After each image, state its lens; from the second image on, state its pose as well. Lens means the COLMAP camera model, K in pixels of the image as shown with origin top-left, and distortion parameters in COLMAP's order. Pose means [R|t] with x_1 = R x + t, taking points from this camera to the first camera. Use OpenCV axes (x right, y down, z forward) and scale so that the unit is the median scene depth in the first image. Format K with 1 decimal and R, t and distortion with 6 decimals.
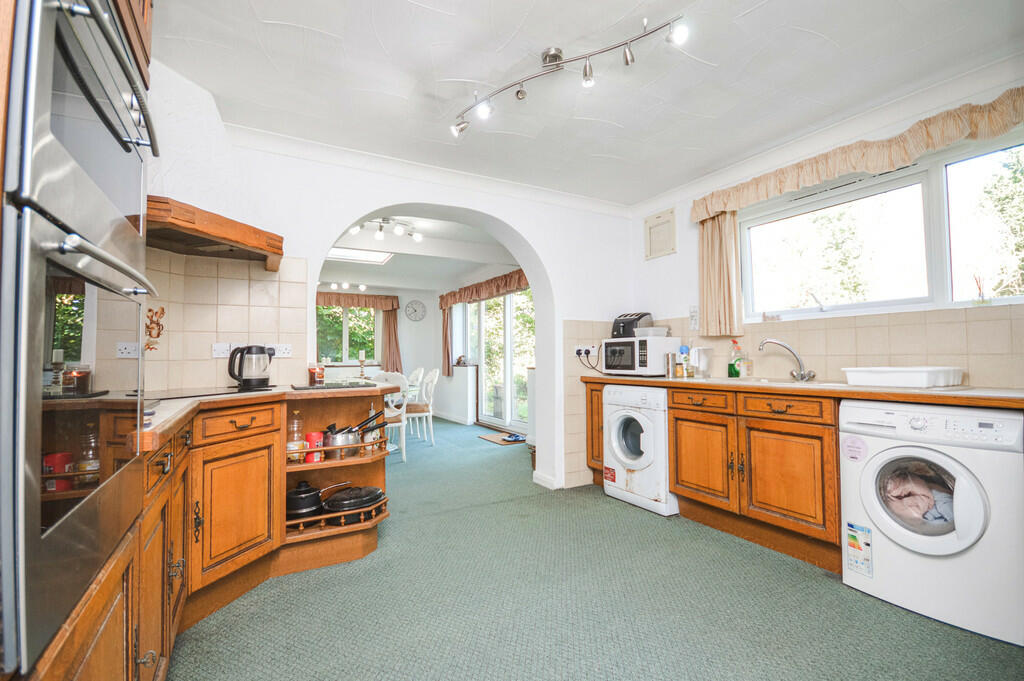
lens RADIAL K [[461.1, 0, 510.2], [0, 461.1, 340.2], [0, 0, 1]] dist [0.001871, -0.011793]
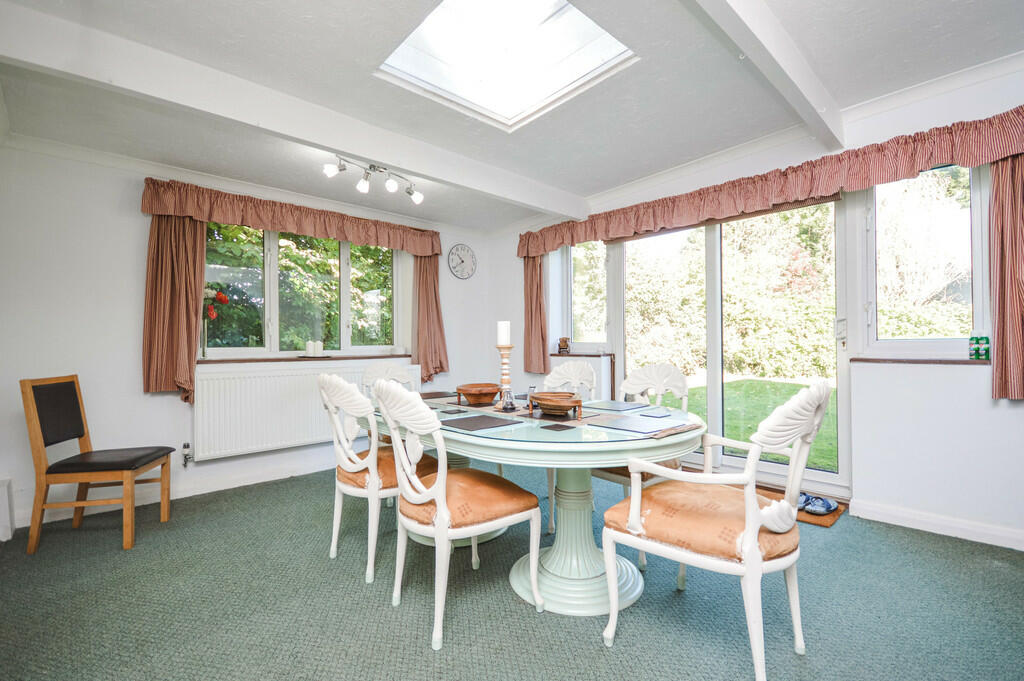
lens RADIAL K [[461.1, 0, 510.2], [0, 461.1, 340.2], [0, 0, 1]] dist [0.001871, -0.011793]
pose [[0.971265, 0.000563, 0.237999, -0.541803], [-0.007725, 0.999545, 0.029162, 0.035641], [-0.237875, -0.030162, 0.970827, 0.788233]]
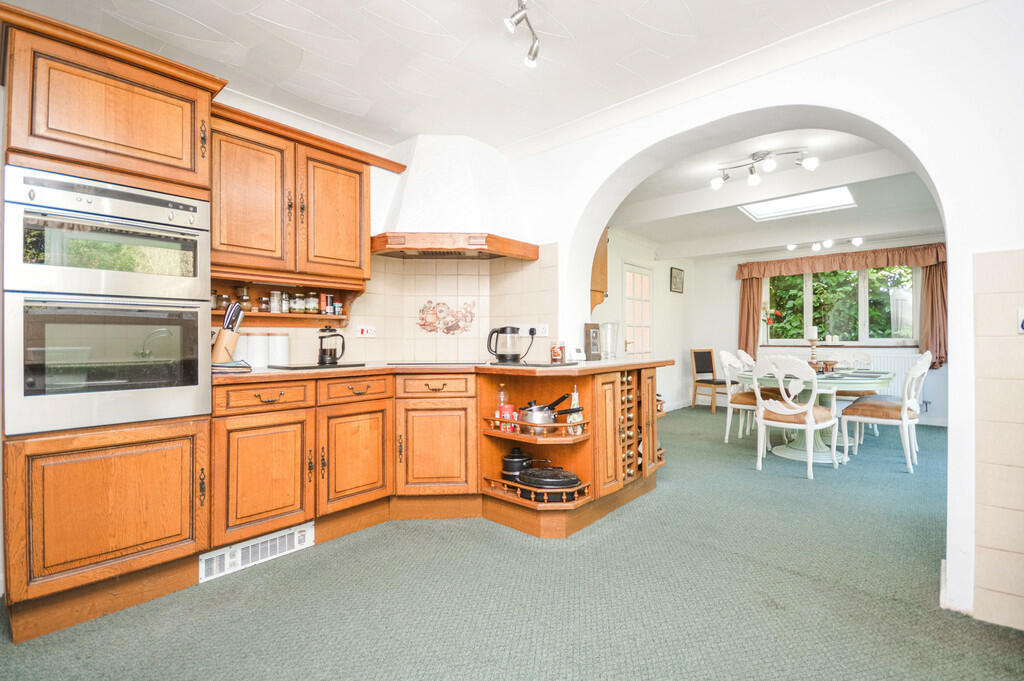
lens RADIAL K [[461.1, 0, 510.2], [0, 461.1, 340.2], [0, 0, 1]] dist [0.001871, -0.011793]
pose [[0.317940, 0.008602, -0.948072, 0.330788], [0.038571, 0.999014, 0.021999, 0.011678], [0.947326, -0.043563, 0.317295, 0.352708]]
